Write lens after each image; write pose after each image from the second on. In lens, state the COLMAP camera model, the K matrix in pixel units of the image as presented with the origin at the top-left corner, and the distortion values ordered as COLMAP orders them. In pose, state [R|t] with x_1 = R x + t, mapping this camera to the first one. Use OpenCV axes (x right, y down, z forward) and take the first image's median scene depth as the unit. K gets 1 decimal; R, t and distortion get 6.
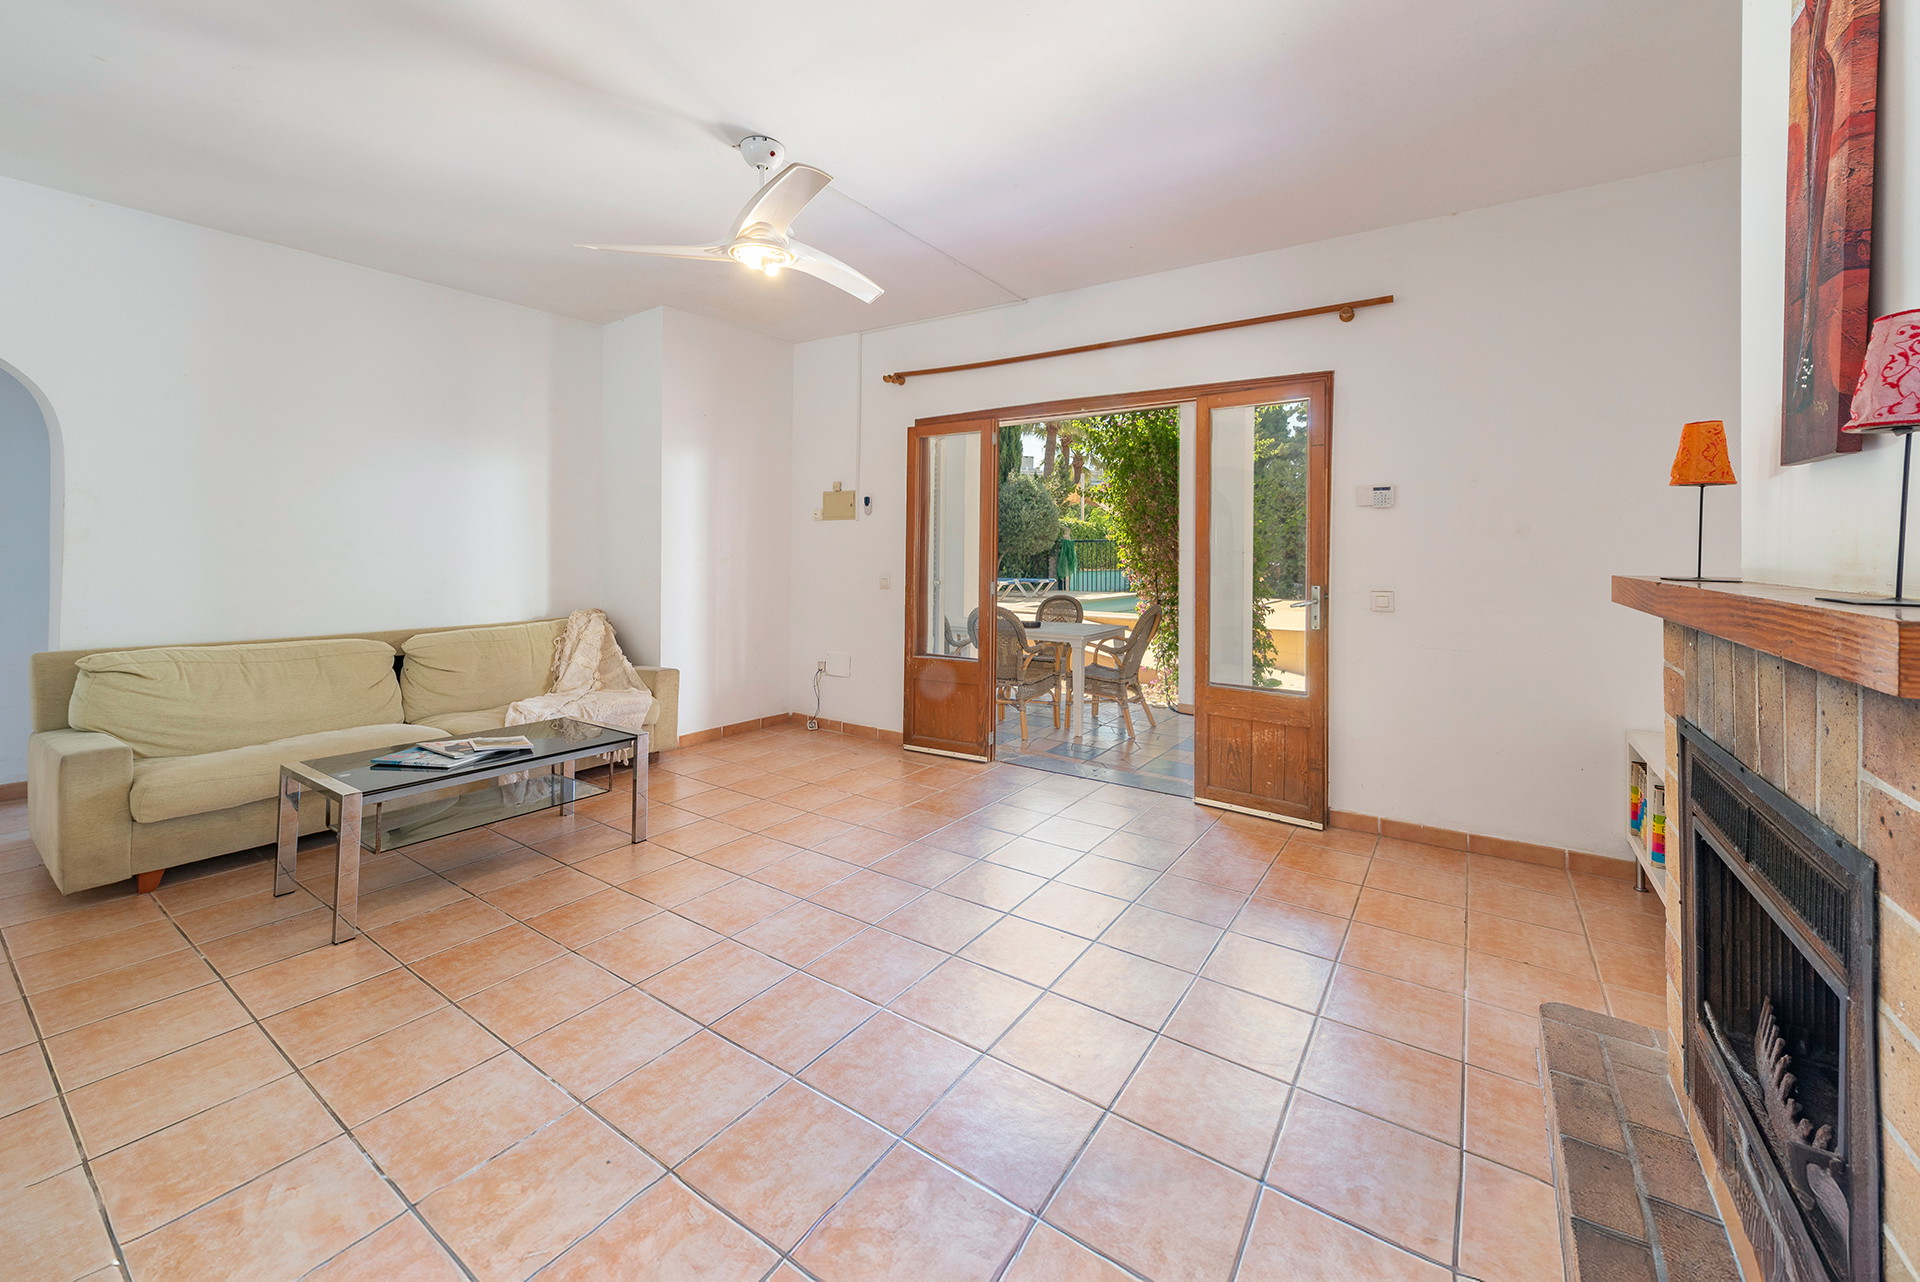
lens RADIAL K [[758.4, 0, 917.7], [0, 758.4, 558.5], [0, 0, 1]] dist [0.008678, -0.002088]
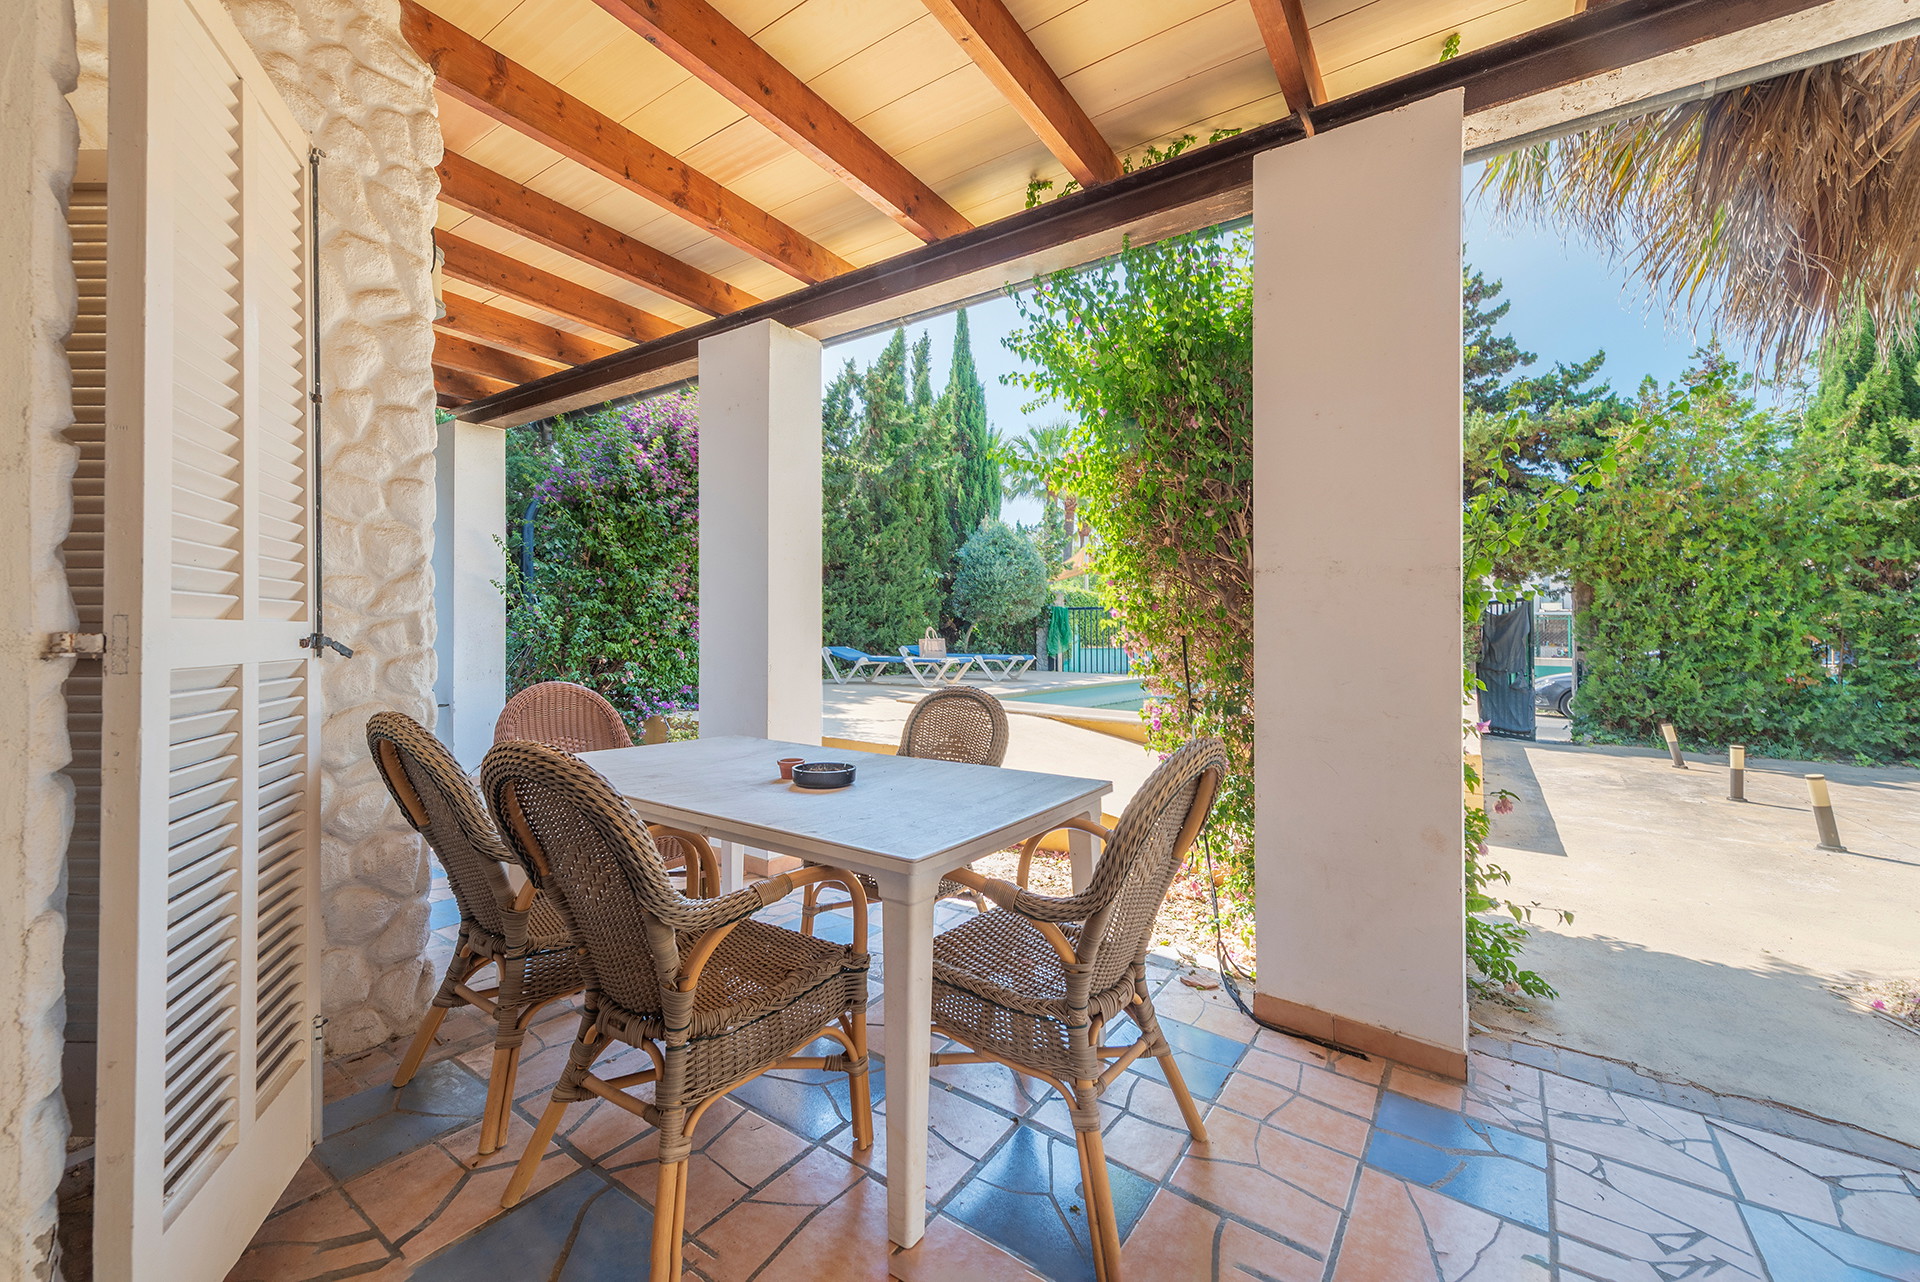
lens RADIAL K [[758.4, 0, 947.0], [0, 758.4, 633.7], [0, 0, 1]] dist [0.008678, -0.002088]
pose [[0.999701, -0.001763, 0.024379, 0.148664], [0.001855, 0.999991, -0.003736, 0.016245], [-0.024372, 0.003780, 0.999696, 0.506964]]
